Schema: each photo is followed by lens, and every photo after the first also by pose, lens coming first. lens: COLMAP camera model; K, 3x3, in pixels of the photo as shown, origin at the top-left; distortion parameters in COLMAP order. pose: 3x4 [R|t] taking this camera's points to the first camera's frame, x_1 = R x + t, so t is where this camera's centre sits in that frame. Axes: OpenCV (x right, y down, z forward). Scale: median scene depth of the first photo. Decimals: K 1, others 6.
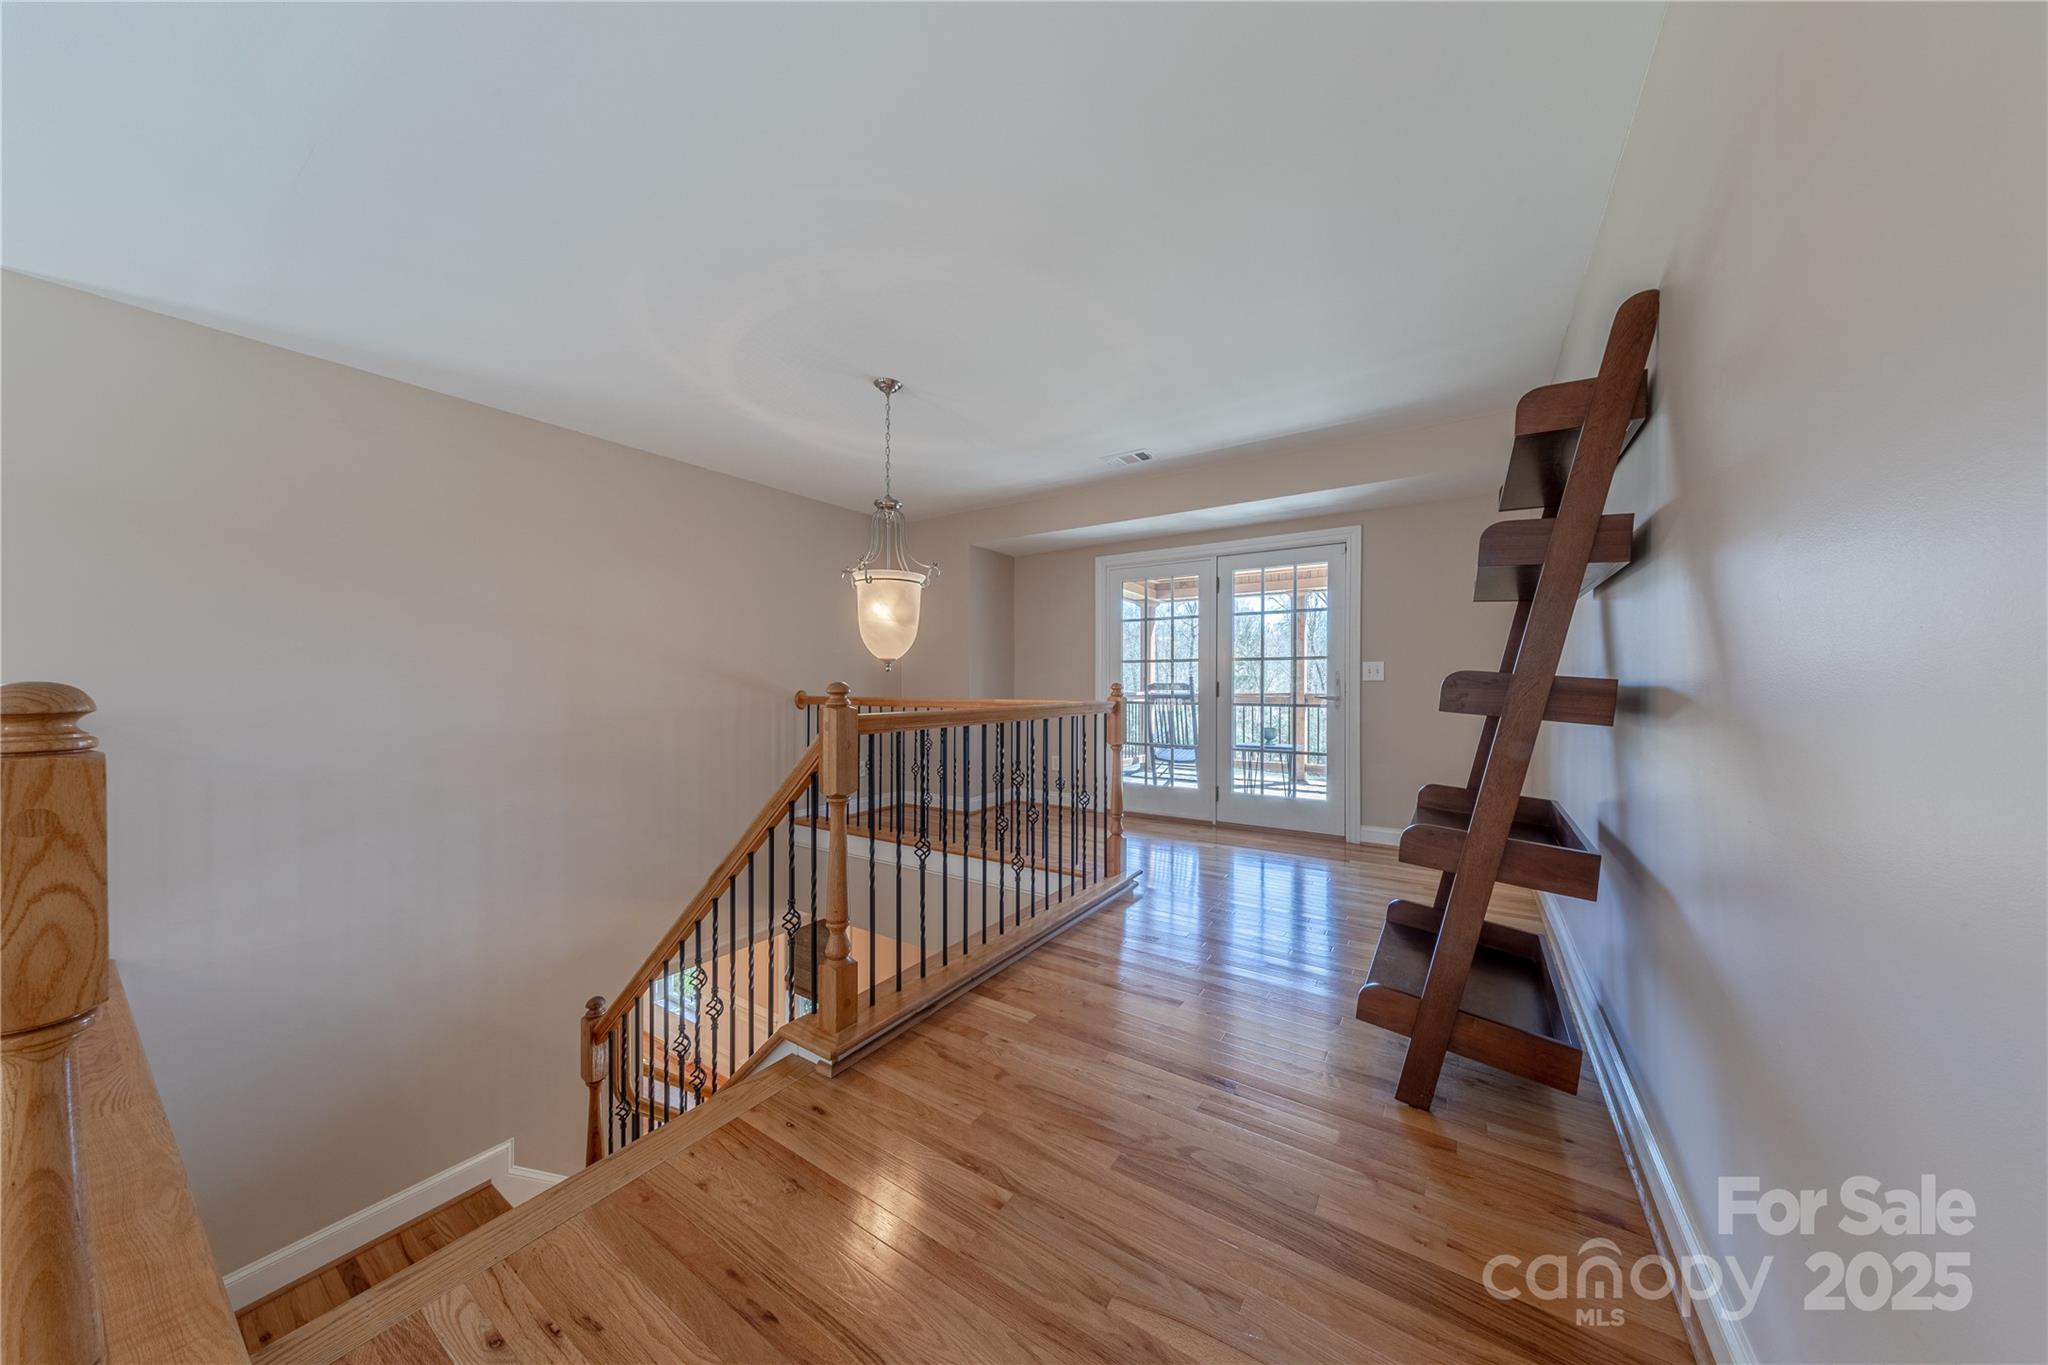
lens RADIAL K [[656.2, 0, 1035.2], [0, 656.2, 684.7], [0, 0, 1]] dist [-0.000114, -0.000023]
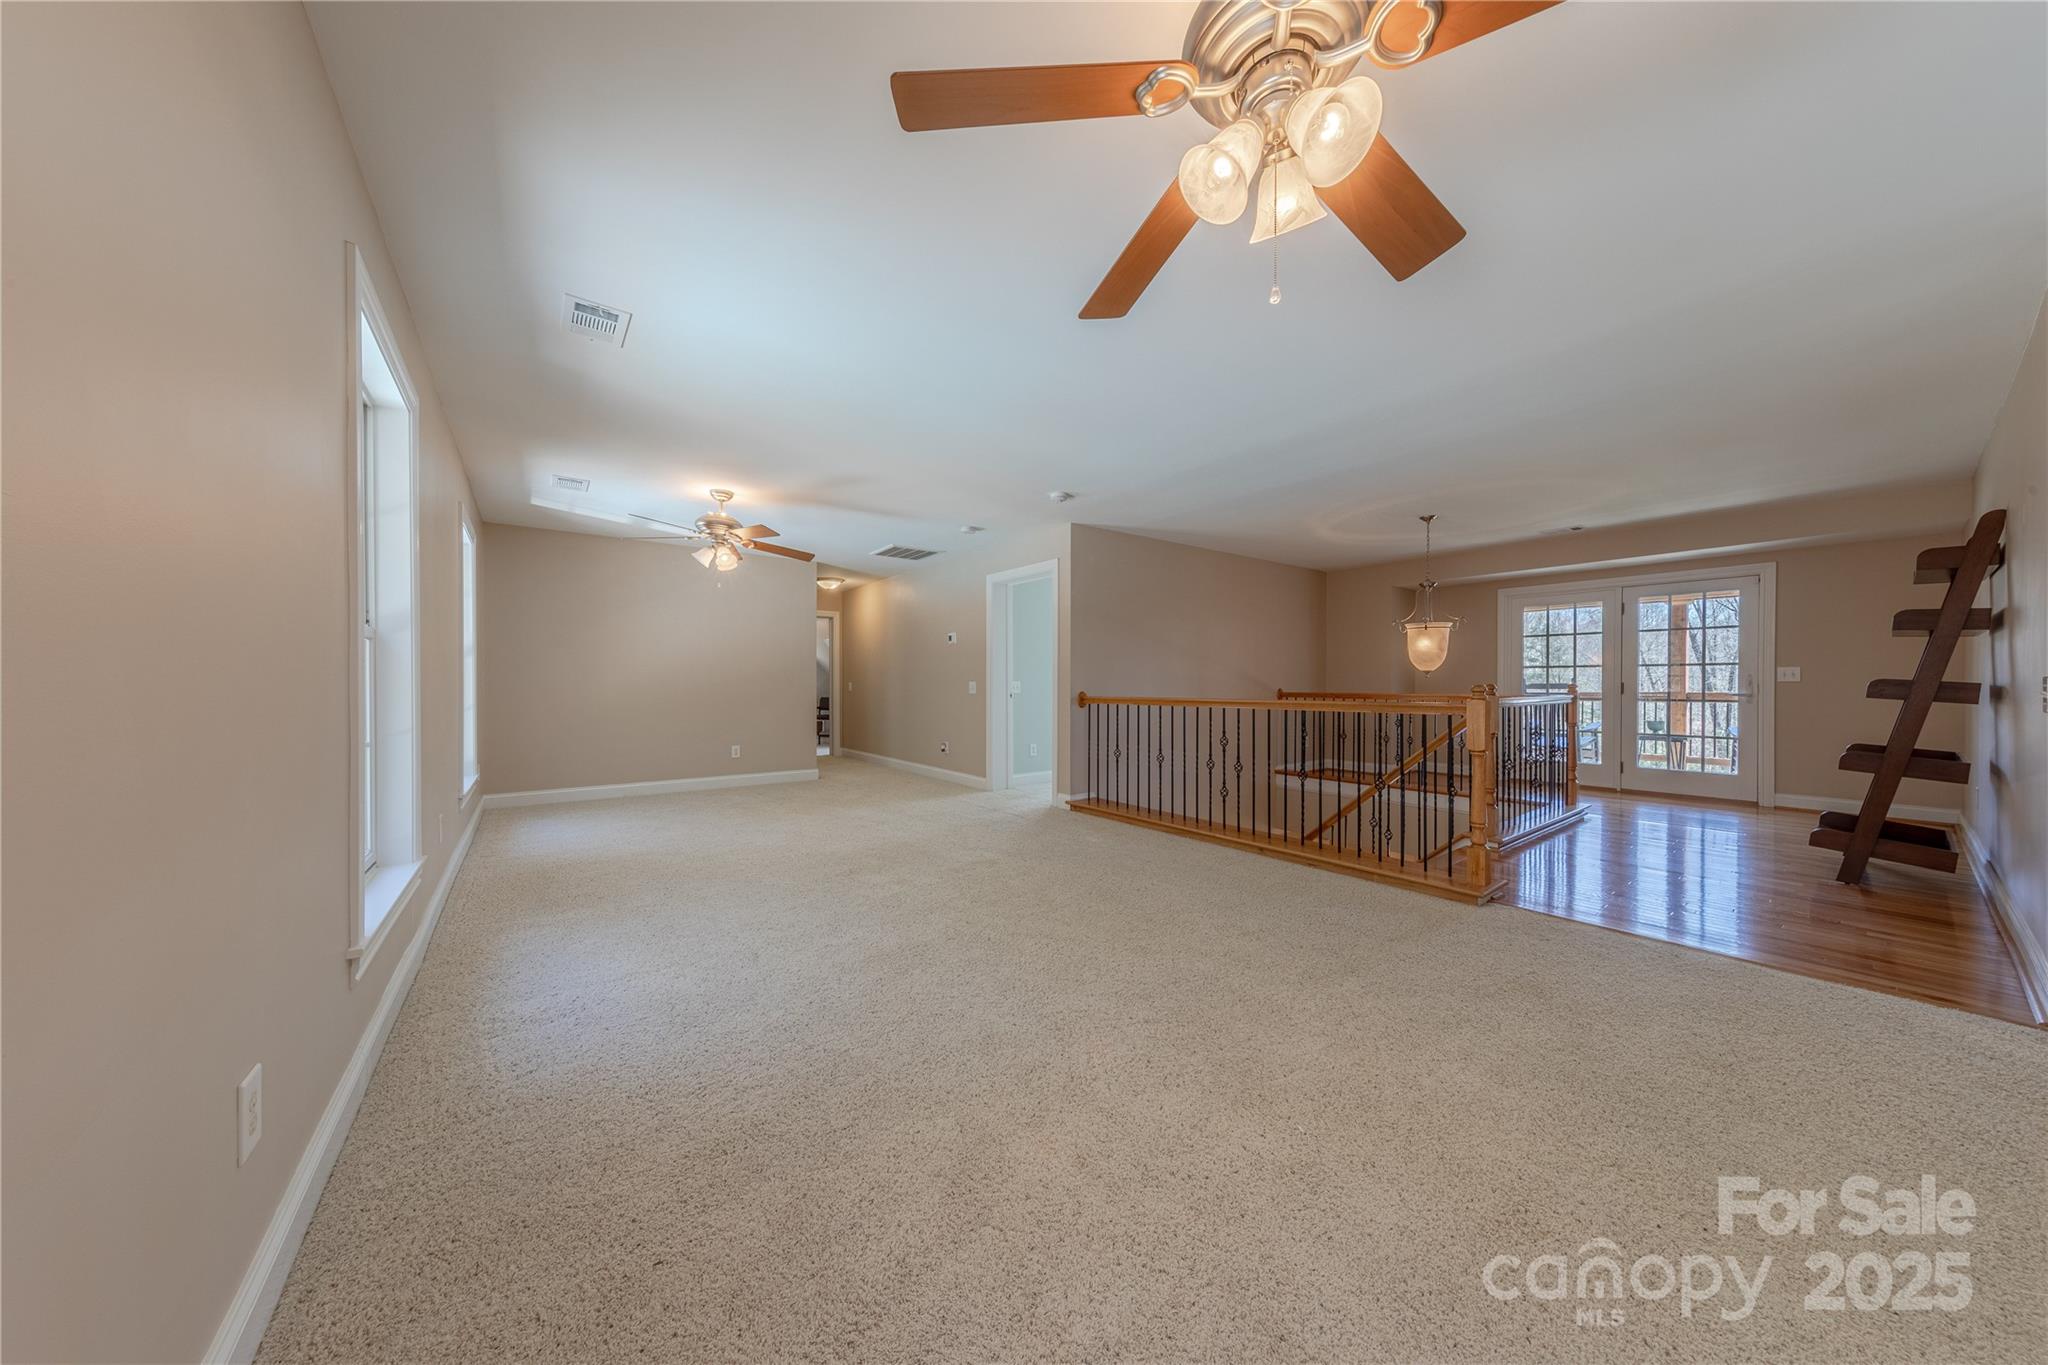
lens RADIAL K [[642.3, 0, 976.1], [0, 642.3, 685.0], [0, 0, 1]] dist [-0.011947, -0.000093]
pose [[0.923801, 0.001263, -0.382870, -0.566468], [-0.000304, 0.999997, 0.002565, -0.002699], [0.382872, -0.002253, 0.923799, -0.878878]]
